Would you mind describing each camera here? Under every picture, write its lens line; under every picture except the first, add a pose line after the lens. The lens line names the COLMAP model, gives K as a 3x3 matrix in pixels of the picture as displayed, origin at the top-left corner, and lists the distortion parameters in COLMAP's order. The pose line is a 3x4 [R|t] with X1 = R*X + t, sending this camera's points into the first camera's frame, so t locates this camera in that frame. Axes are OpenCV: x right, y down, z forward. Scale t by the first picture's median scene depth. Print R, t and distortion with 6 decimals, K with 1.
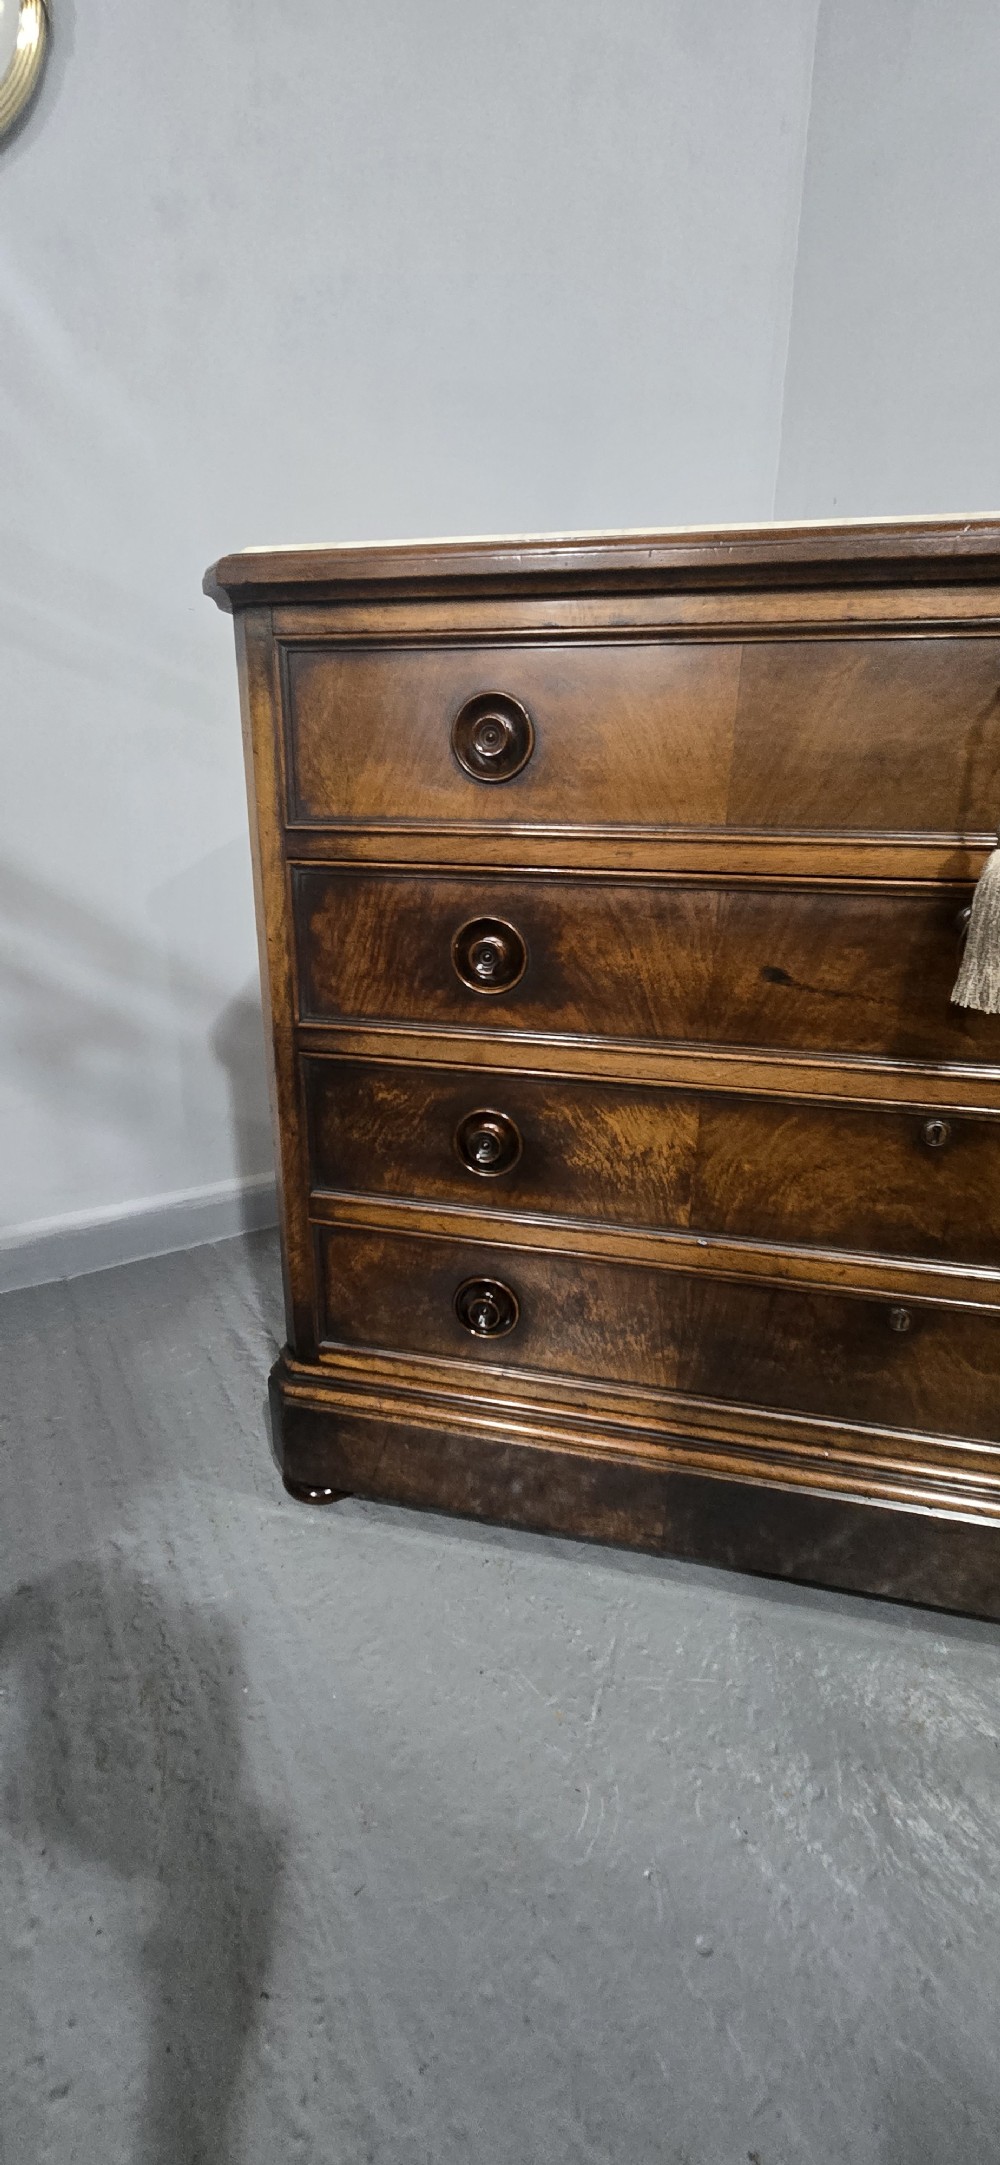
lens RADIAL K [[882.4, 0, 494.0], [0, 882.4, 1091.2], [0, 0, 1]] dist [-0.007473, 0.003531]
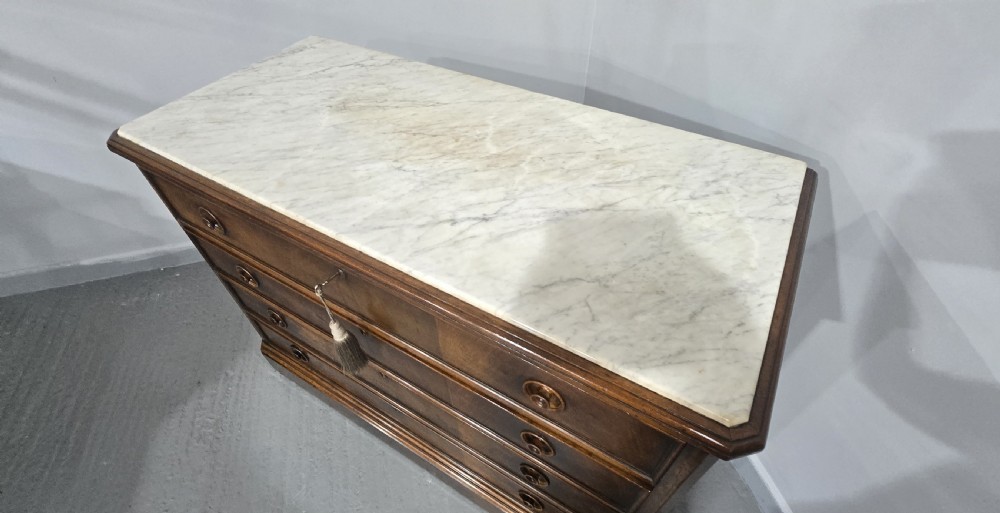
lens RADIAL K [[451.7, 0, 498.0], [0, 451.7, 259.8], [0, 0, 1]] dist [-0.011093, -0.000251]
pose [[0.952919, 0.201264, -0.226800, 1.012558], [-0.069767, 0.873419, 0.481946, -0.899811], [0.295090, -0.443433, 0.846339, 0.071454]]
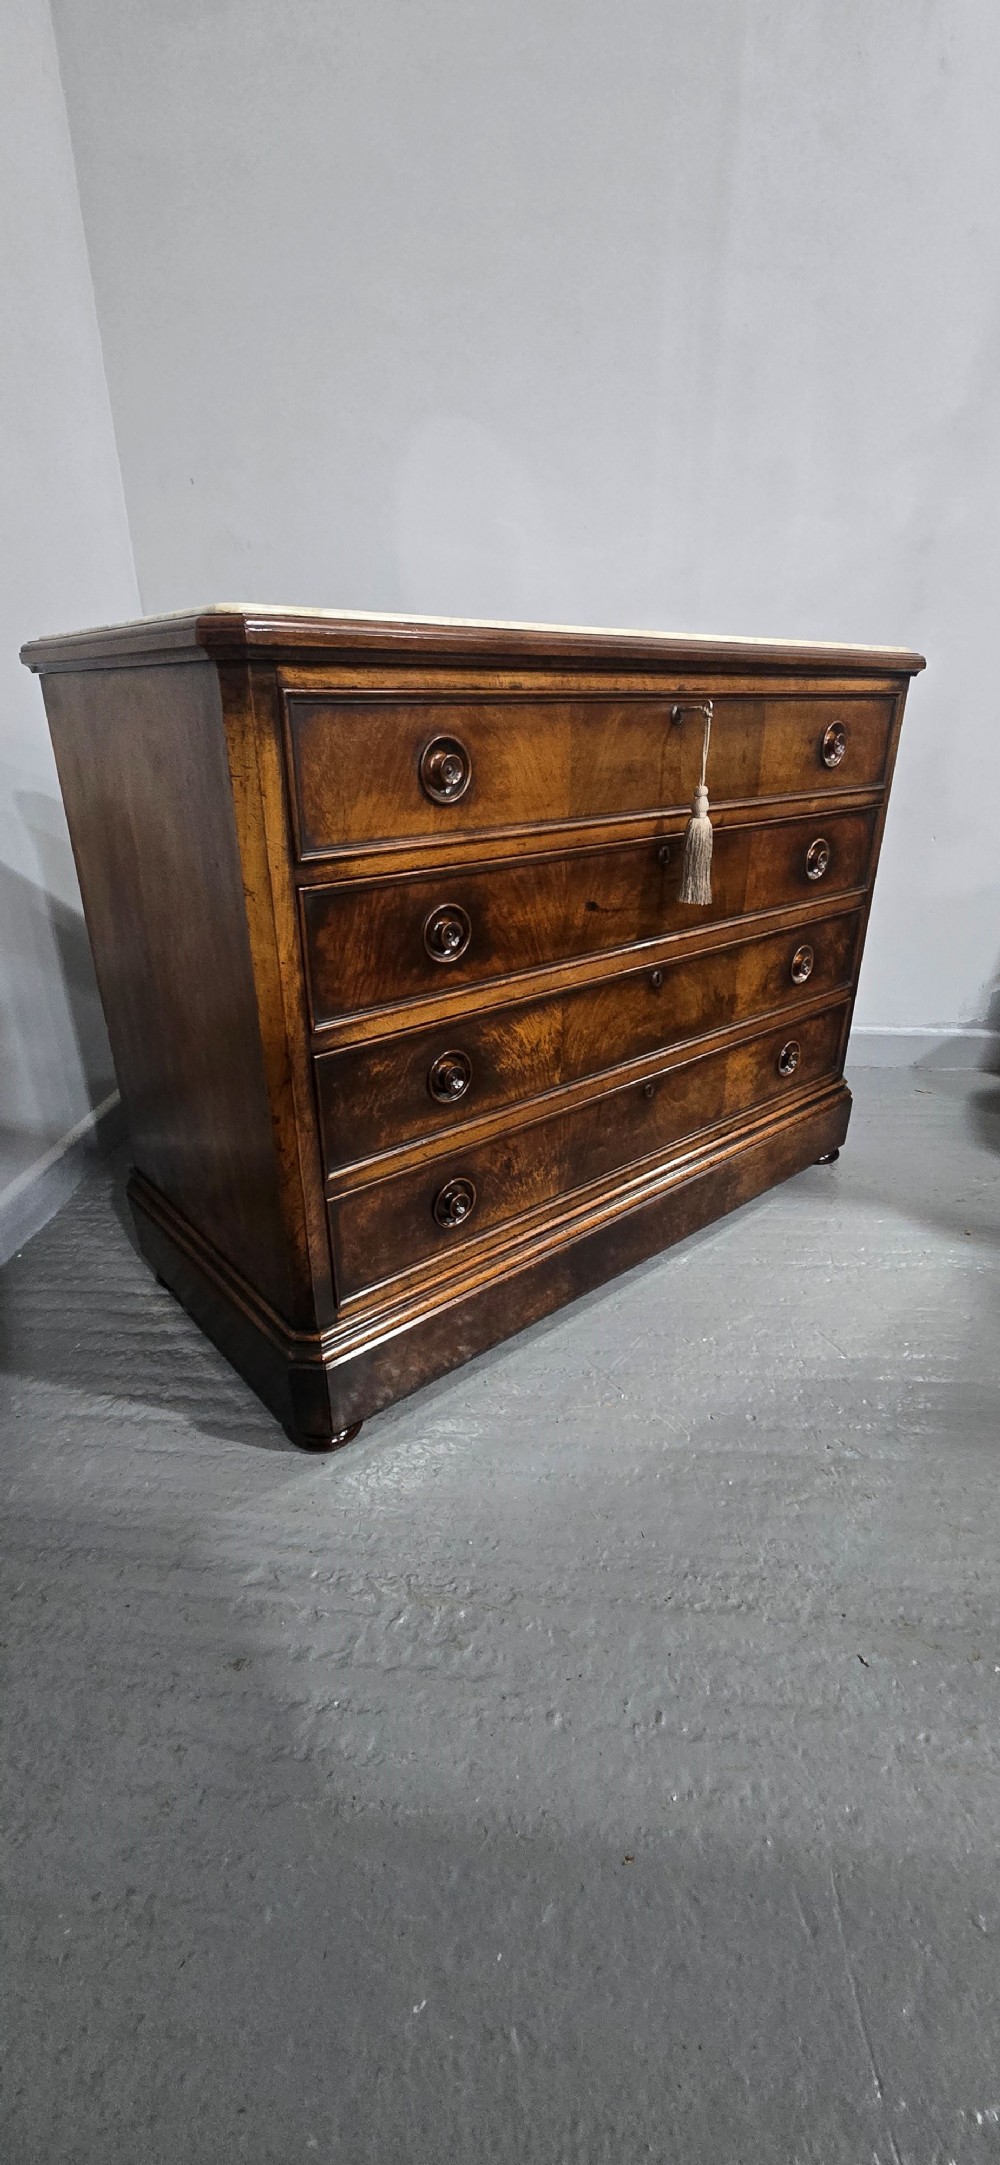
lens RADIAL K [[882.4, 0, 498.5], [0, 882.4, 1093.3], [0, 0, 1]] dist [-0.007473, 0.003531]
pose [[0.591222, -0.342478, 0.730182, -0.975079], [0.271447, 0.937039, 0.219712, -0.194977], [-0.759456, 0.068307, 0.646963, 0.108068]]
